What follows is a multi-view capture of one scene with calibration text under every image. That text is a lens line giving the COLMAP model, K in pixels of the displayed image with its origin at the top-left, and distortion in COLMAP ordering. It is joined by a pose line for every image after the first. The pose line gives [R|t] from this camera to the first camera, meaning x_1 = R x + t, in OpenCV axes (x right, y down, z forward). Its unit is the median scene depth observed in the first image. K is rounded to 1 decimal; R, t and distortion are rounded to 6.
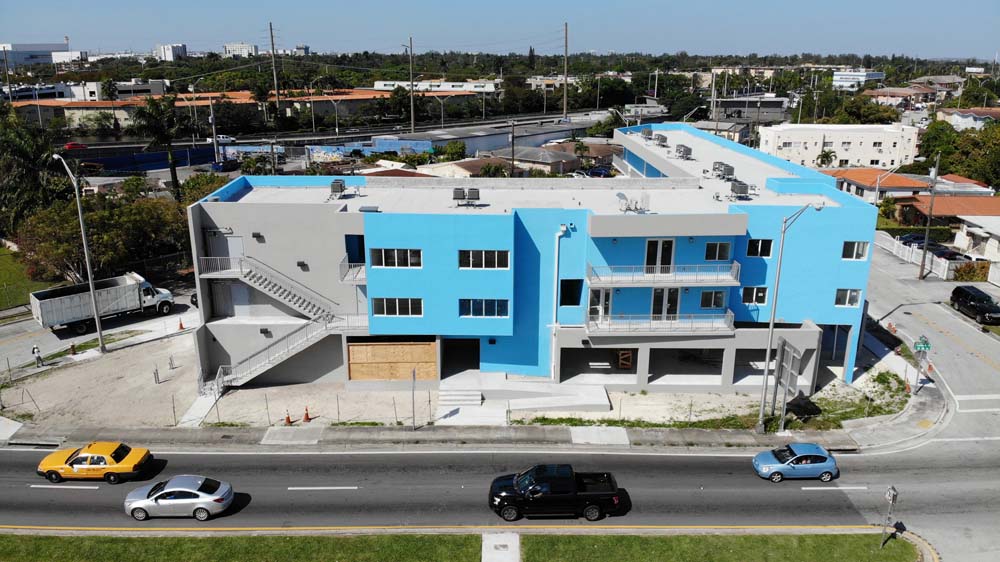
lens RADIAL K [[725.8, 0, 500.0], [0, 725.8, 281.0], [0, 0, 1]] dist [-0.008255, -0.006835]
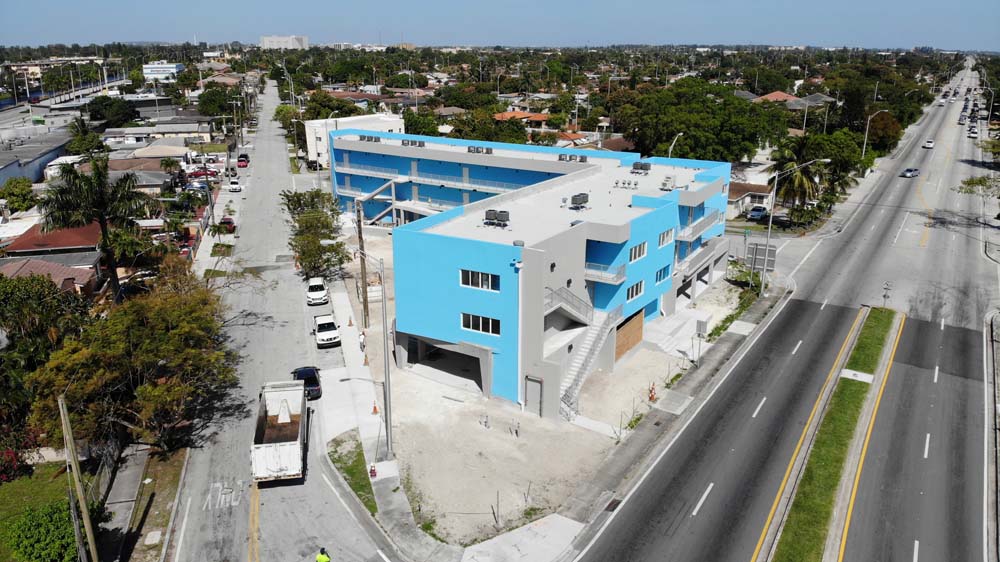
lens RADIAL K [[725.8, 0, 500.0], [0, 725.8, 281.0], [0, 0, 1]] dist [-0.008255, -0.006835]
pose [[0.548609, -0.255670, 0.796028, -1.273071], [0.242620, 0.959811, 0.141064, -0.213207], [-0.800102, 0.115743, 0.588591, 0.460916]]
